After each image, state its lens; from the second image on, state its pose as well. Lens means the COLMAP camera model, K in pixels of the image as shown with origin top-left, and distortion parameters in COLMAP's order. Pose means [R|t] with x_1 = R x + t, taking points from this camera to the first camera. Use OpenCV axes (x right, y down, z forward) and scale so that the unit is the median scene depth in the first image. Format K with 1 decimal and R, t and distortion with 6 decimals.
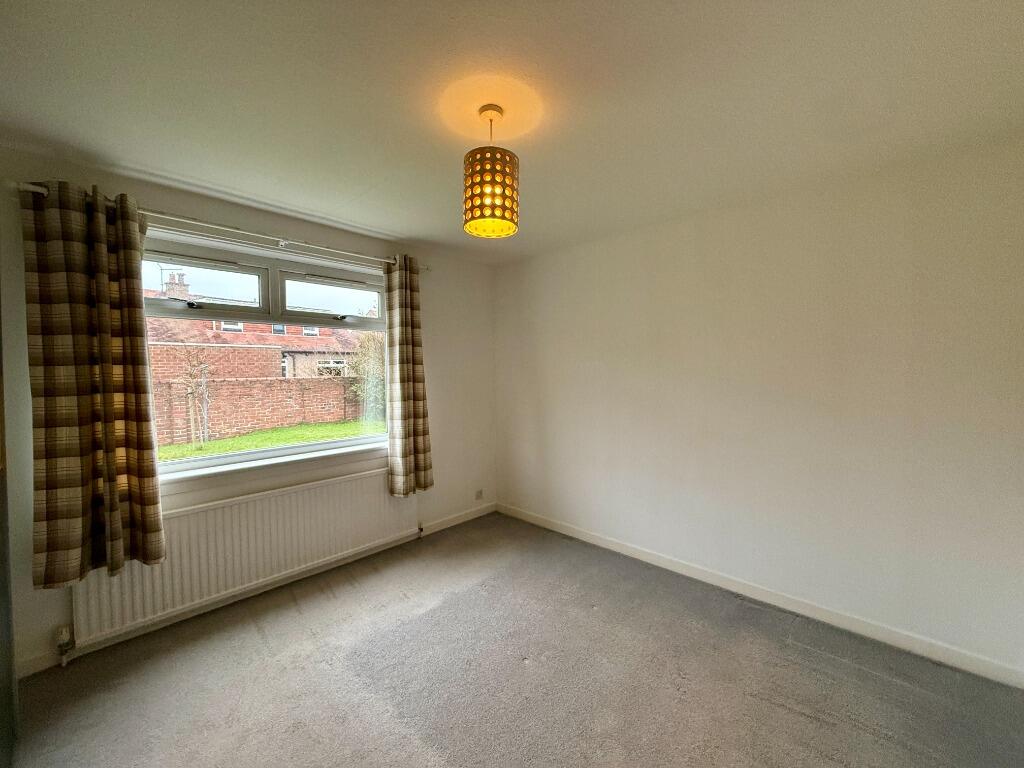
lens RADIAL K [[406.0, 0, 515.5], [0, 406.0, 385.1], [0, 0, 1]] dist [0.000667, -0.000026]
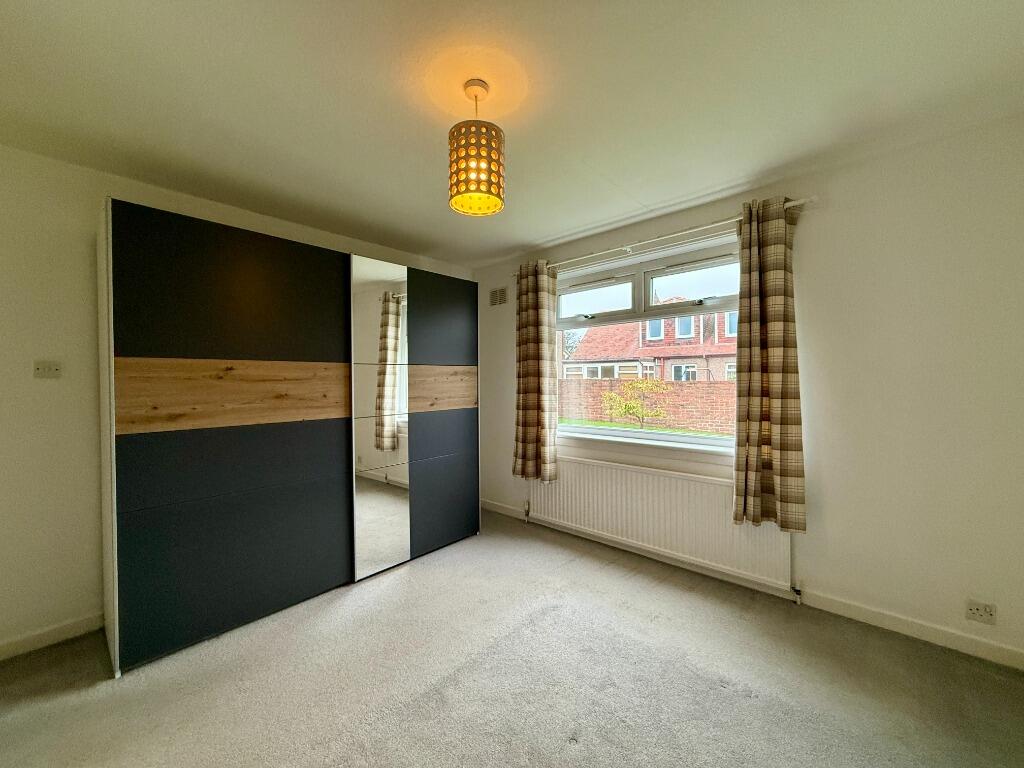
lens RADIAL K [[406.0, 0, 515.5], [0, 406.0, 385.1], [0, 0, 1]] dist [0.000667, -0.000026]
pose [[0.021383, 0.019428, -0.999583, 0.551122], [-0.030951, 0.999345, 0.018761, 0.018832], [0.999292, 0.030537, 0.021971, 0.651705]]
